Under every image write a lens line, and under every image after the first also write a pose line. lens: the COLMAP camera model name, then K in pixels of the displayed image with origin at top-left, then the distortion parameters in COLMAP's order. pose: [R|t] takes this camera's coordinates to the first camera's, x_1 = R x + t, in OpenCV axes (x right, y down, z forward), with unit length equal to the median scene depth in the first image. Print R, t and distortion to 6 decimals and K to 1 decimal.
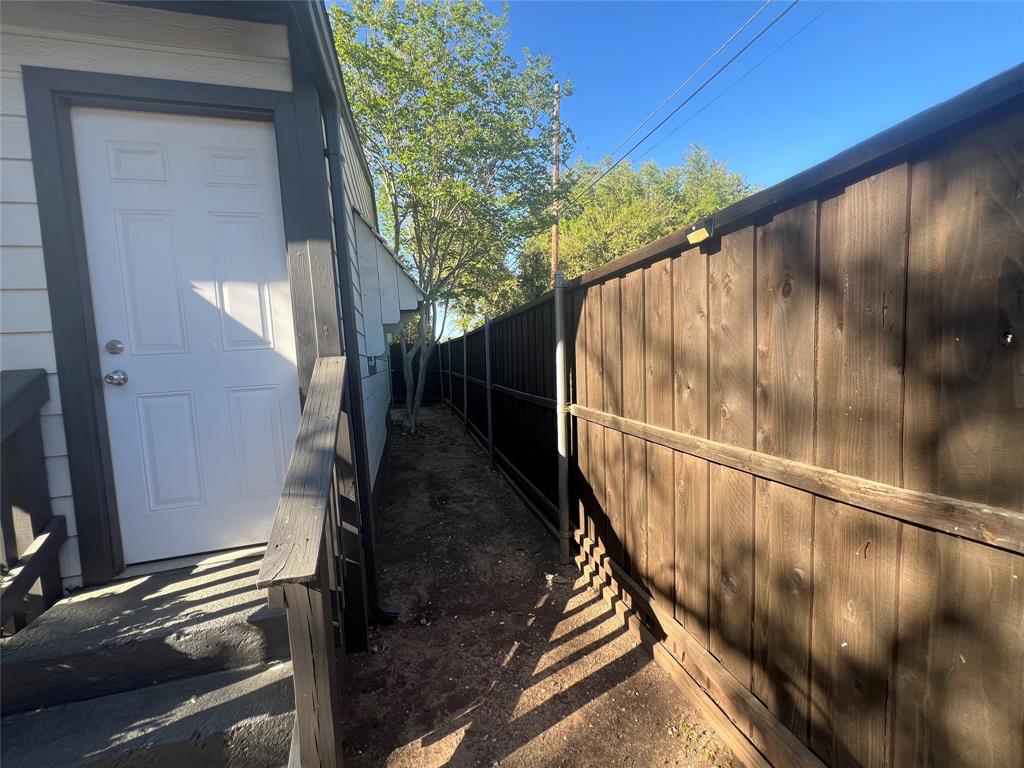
lens RADIAL K [[410.4, 0, 510.3], [0, 410.4, 385.6], [0, 0, 1]] dist [-0.001086, -0.000346]
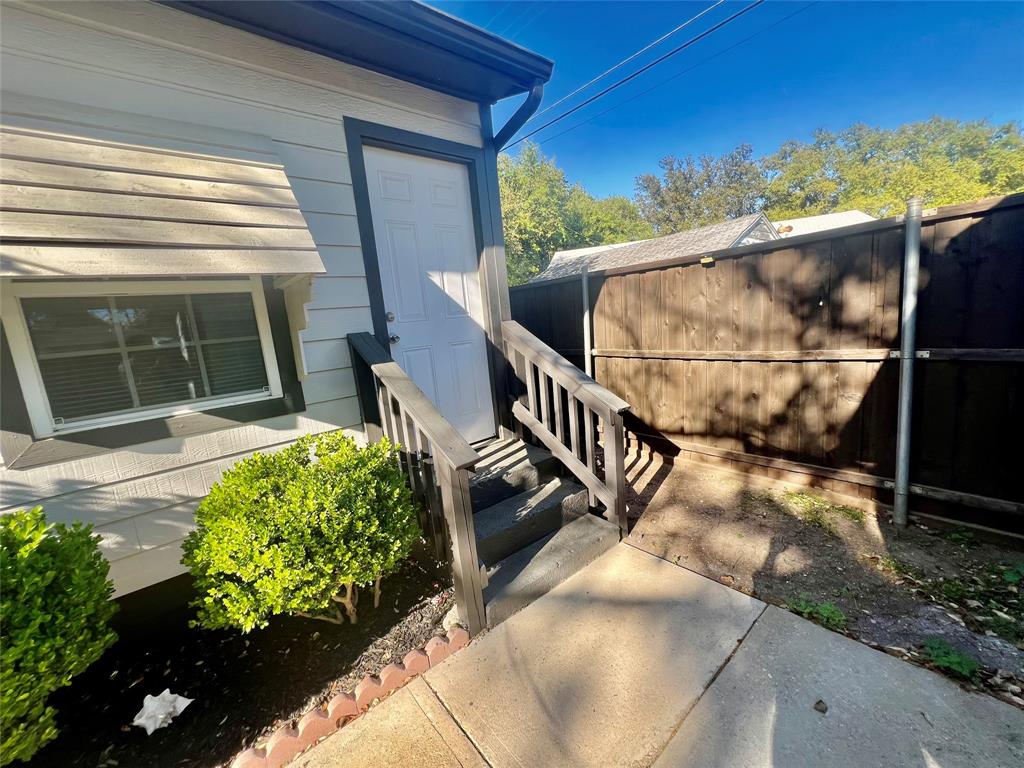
lens RADIAL K [[410.4, 0, 522.9], [0, 410.4, 384.9], [0, 0, 1]] dist [-0.001086, -0.000346]
pose [[0.903873, -0.091632, 0.417873, -1.450435], [0.063961, 0.994758, 0.079782, 0.073571], [-0.422993, -0.045385, 0.904996, -0.646381]]
